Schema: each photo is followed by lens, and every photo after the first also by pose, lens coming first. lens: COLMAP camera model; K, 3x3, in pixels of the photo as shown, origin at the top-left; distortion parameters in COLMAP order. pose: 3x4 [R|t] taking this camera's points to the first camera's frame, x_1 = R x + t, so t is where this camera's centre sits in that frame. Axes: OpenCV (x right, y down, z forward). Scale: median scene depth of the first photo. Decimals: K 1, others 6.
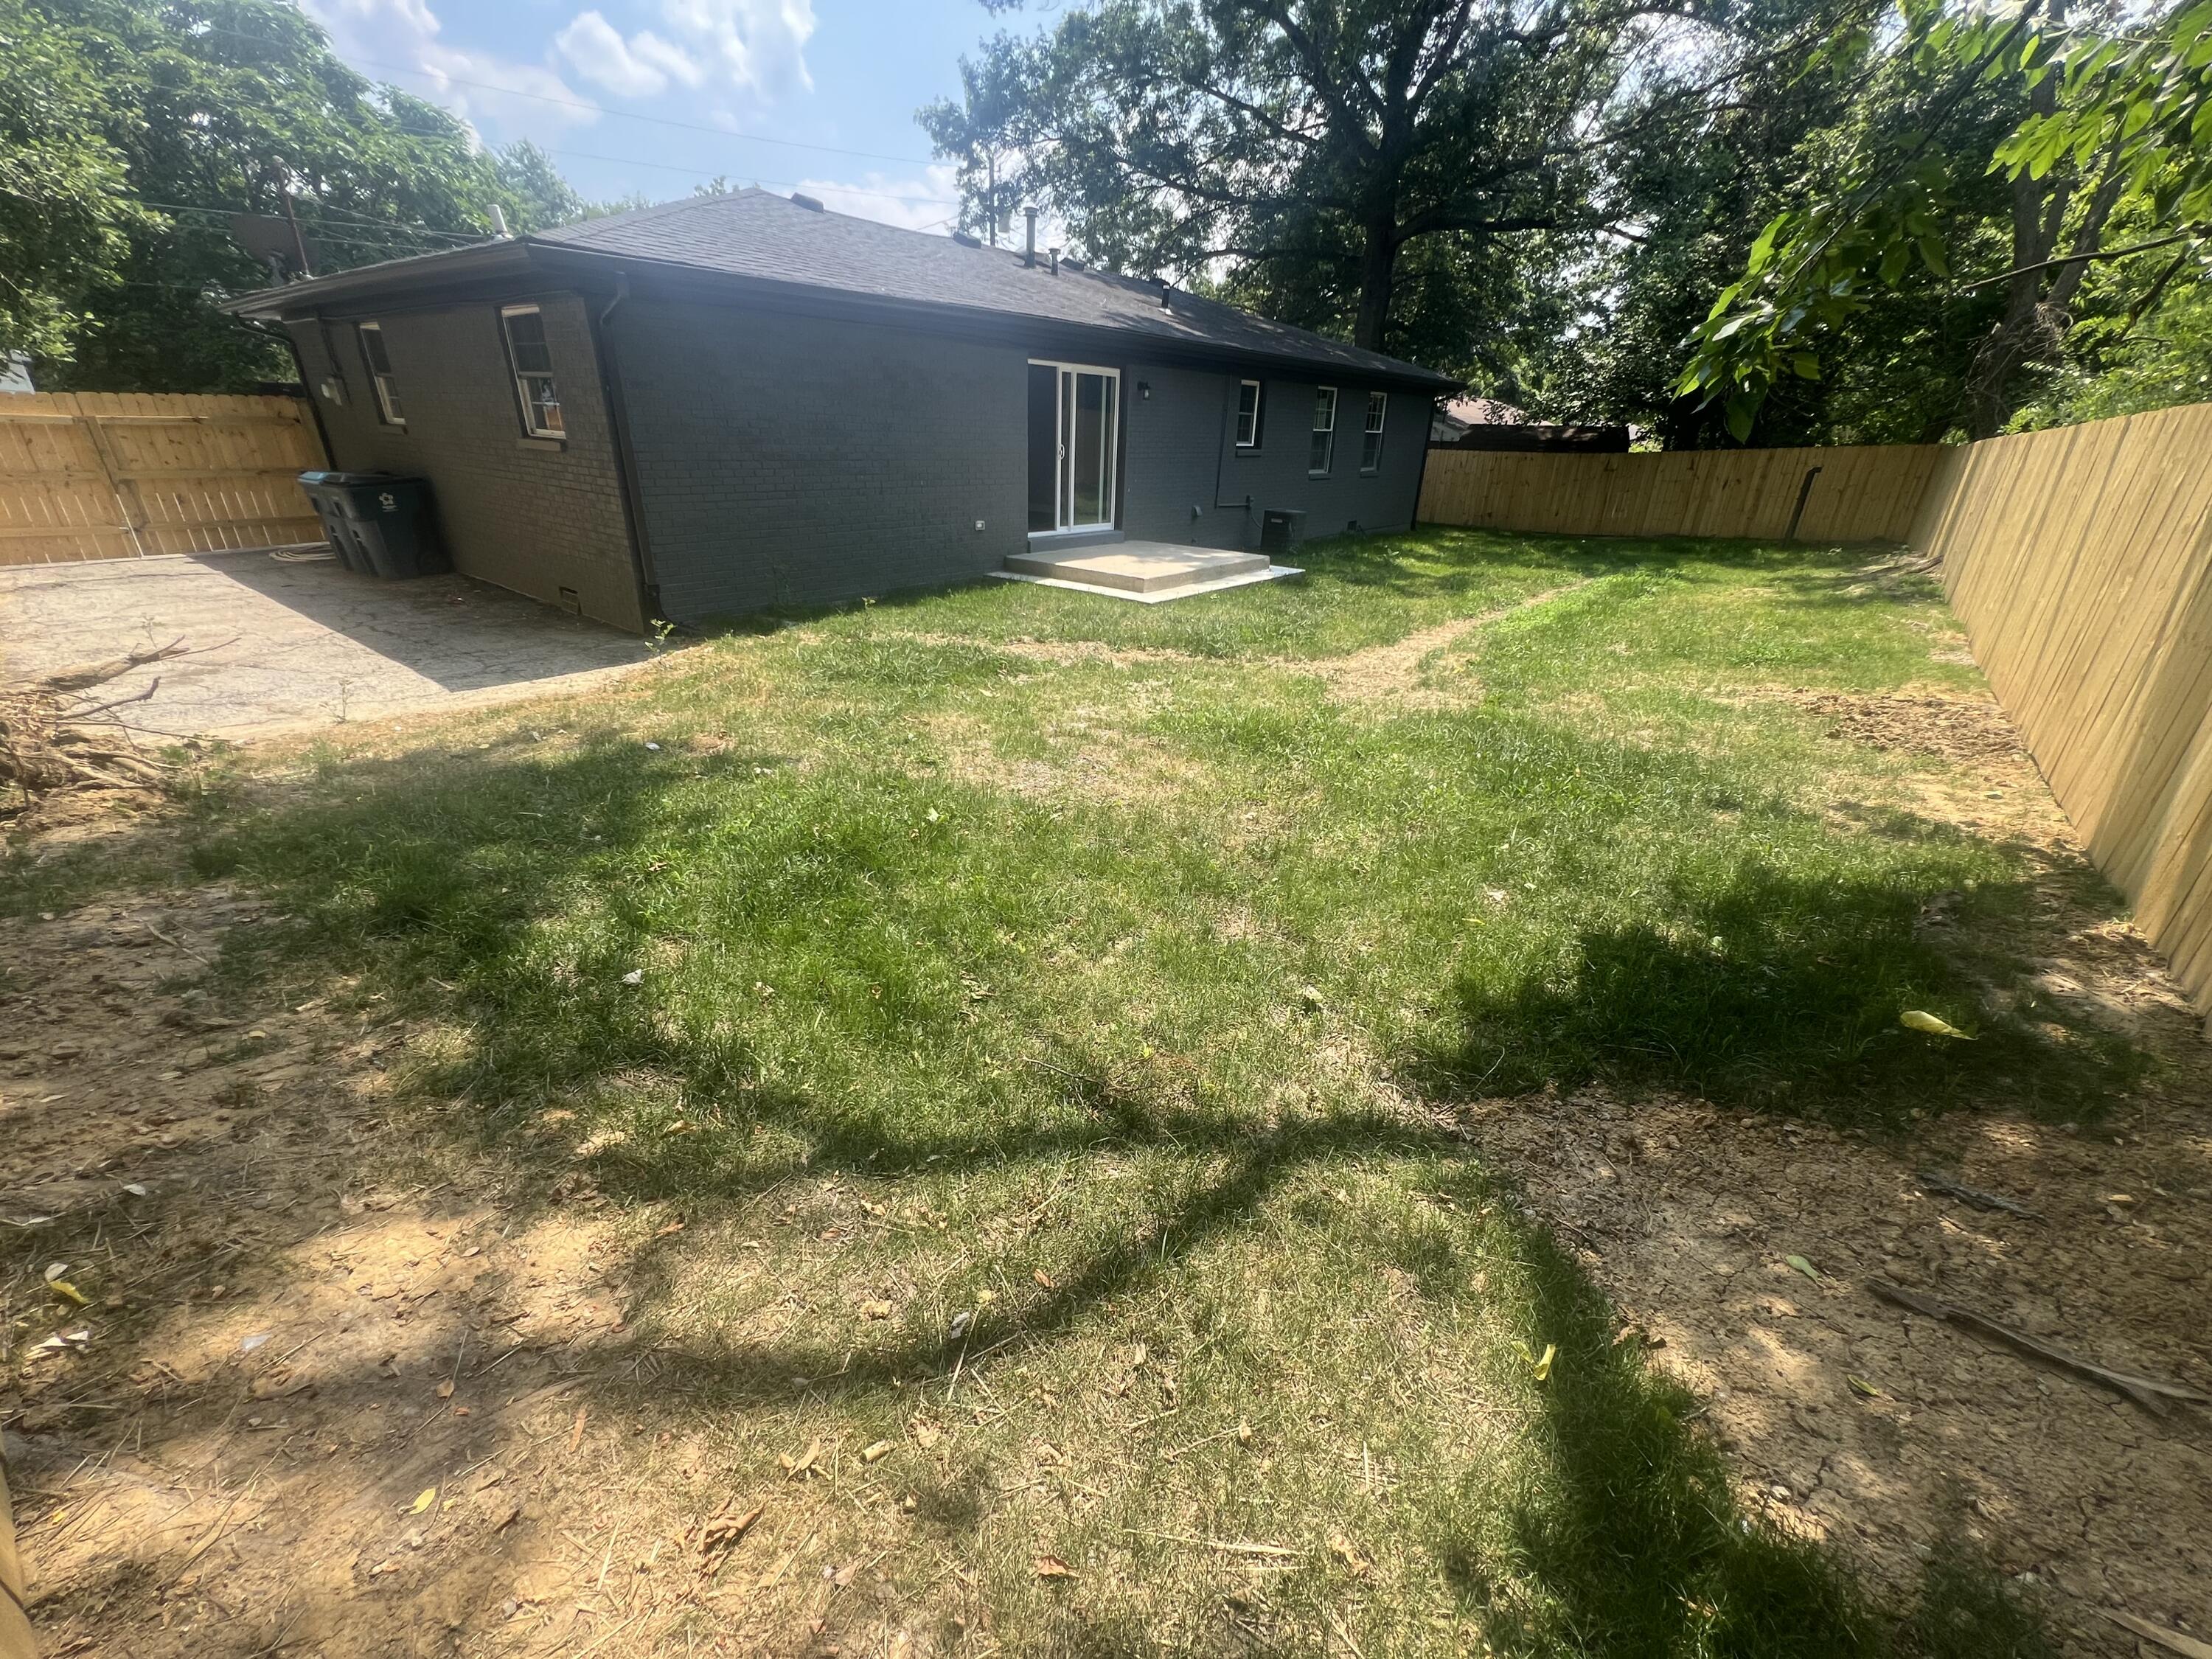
lens RADIAL K [[887.5, 0, 1102.4], [0, 887.5, 839.7], [0, 0, 1]] dist [0.002420, 0.000432]
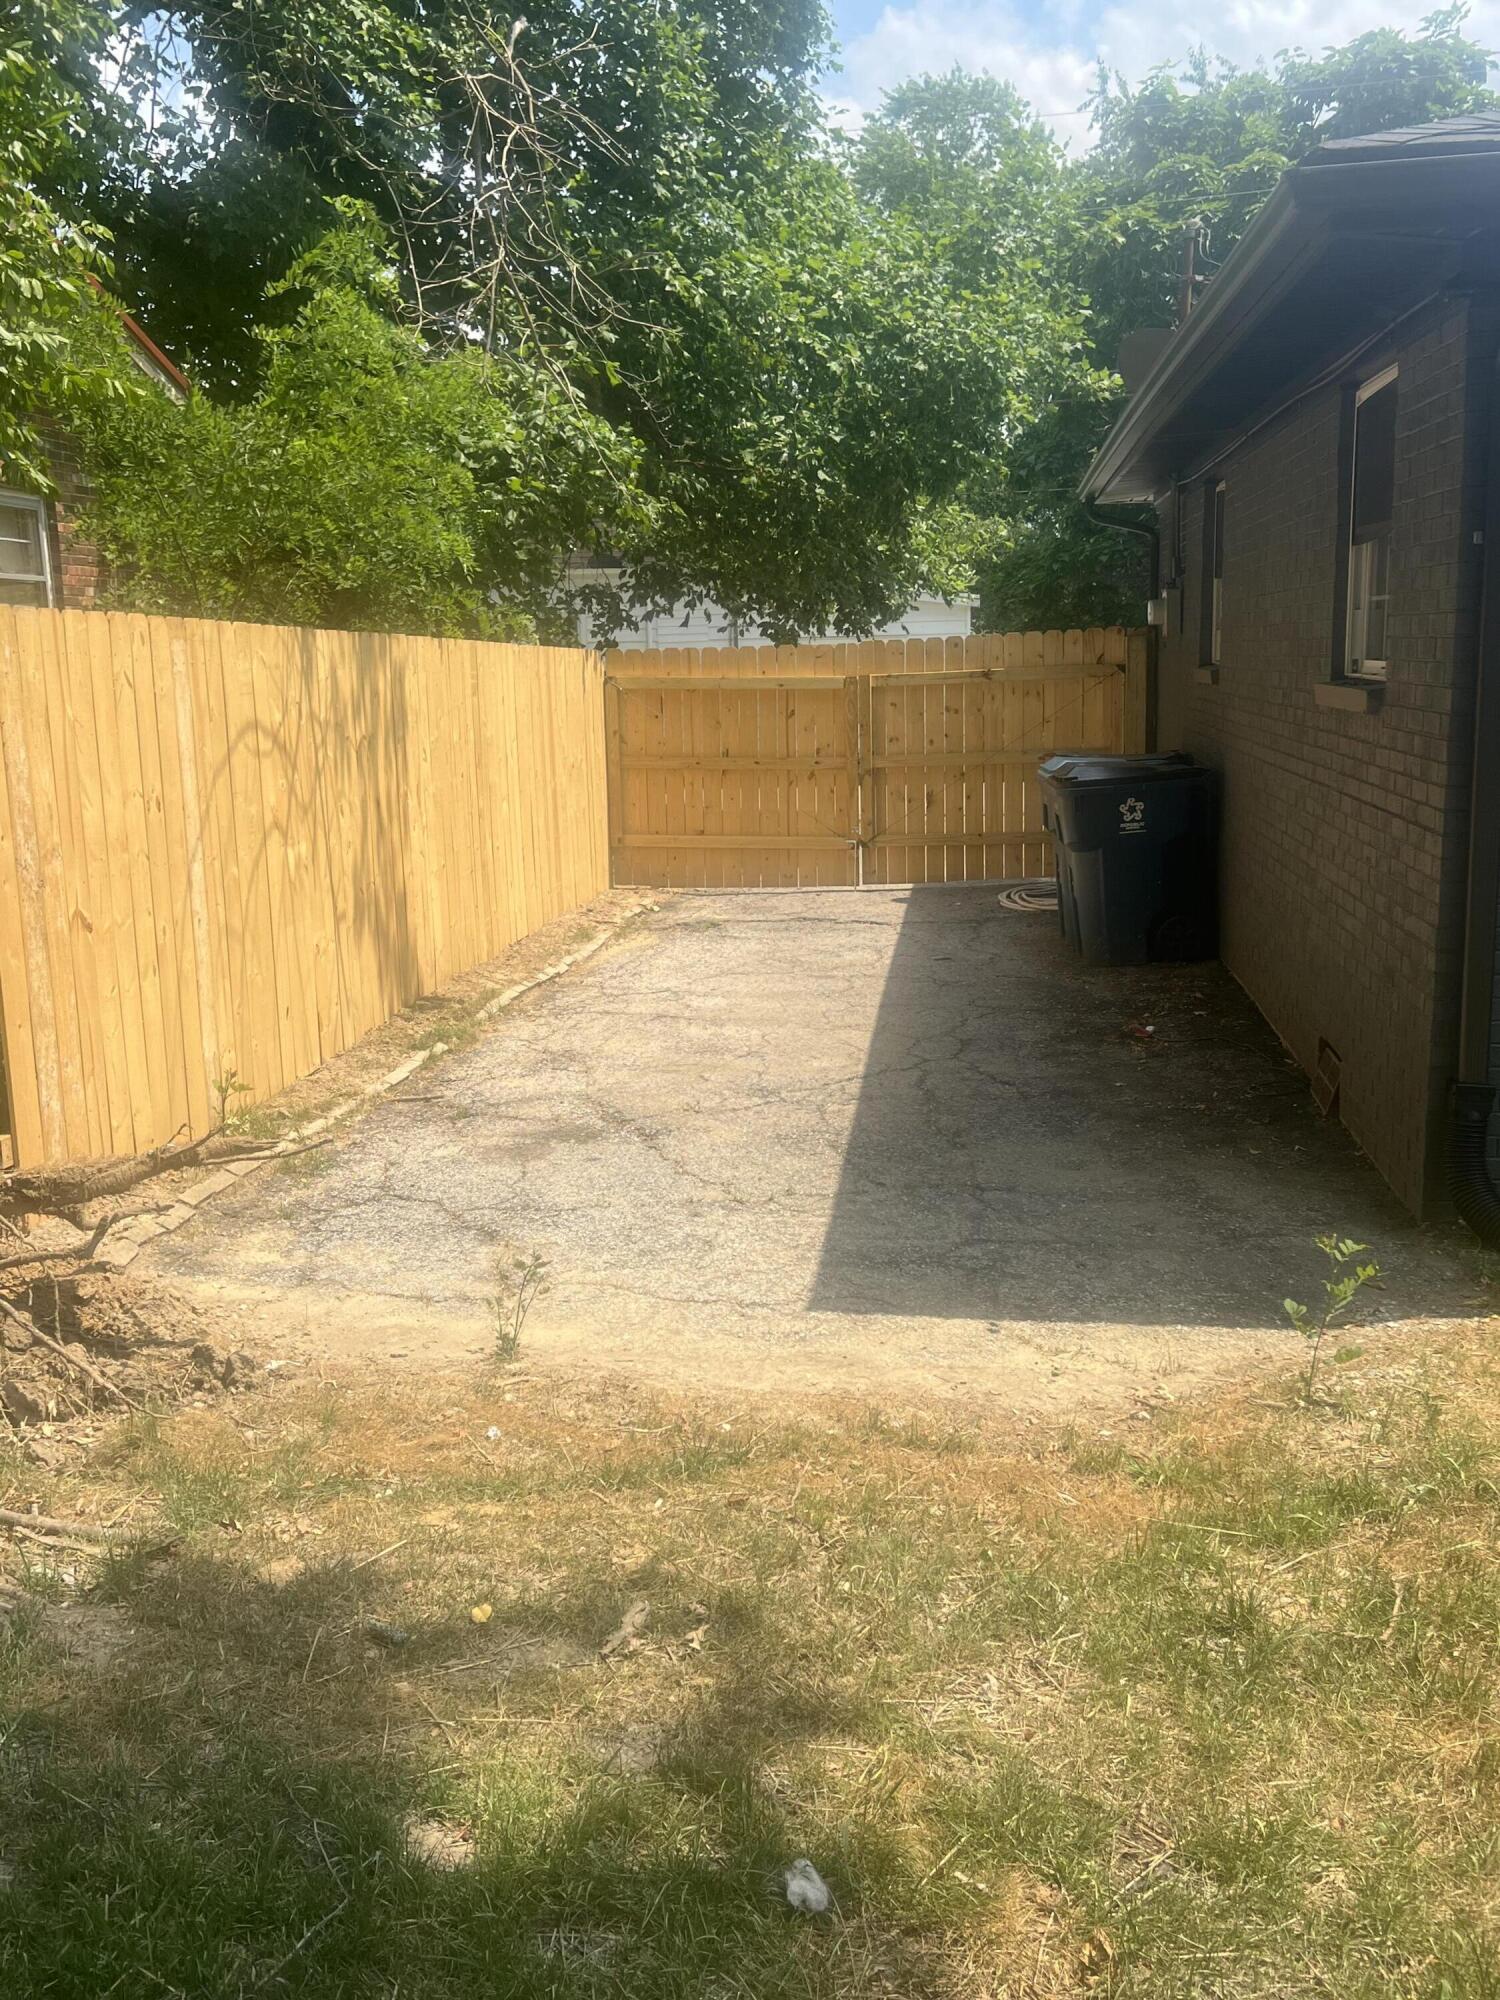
lens RADIAL K [[1776.3, 0, 744.7], [0, 1776.3, 998.8], [0, 0, 1]] dist [0.081842, 0.002815]
pose [[0.519579, 0.117814, -0.846261, -0.125385], [-0.322025, 0.944411, -0.066236, -0.260310], [0.791415, 0.306932, 0.528635, 0.593261]]
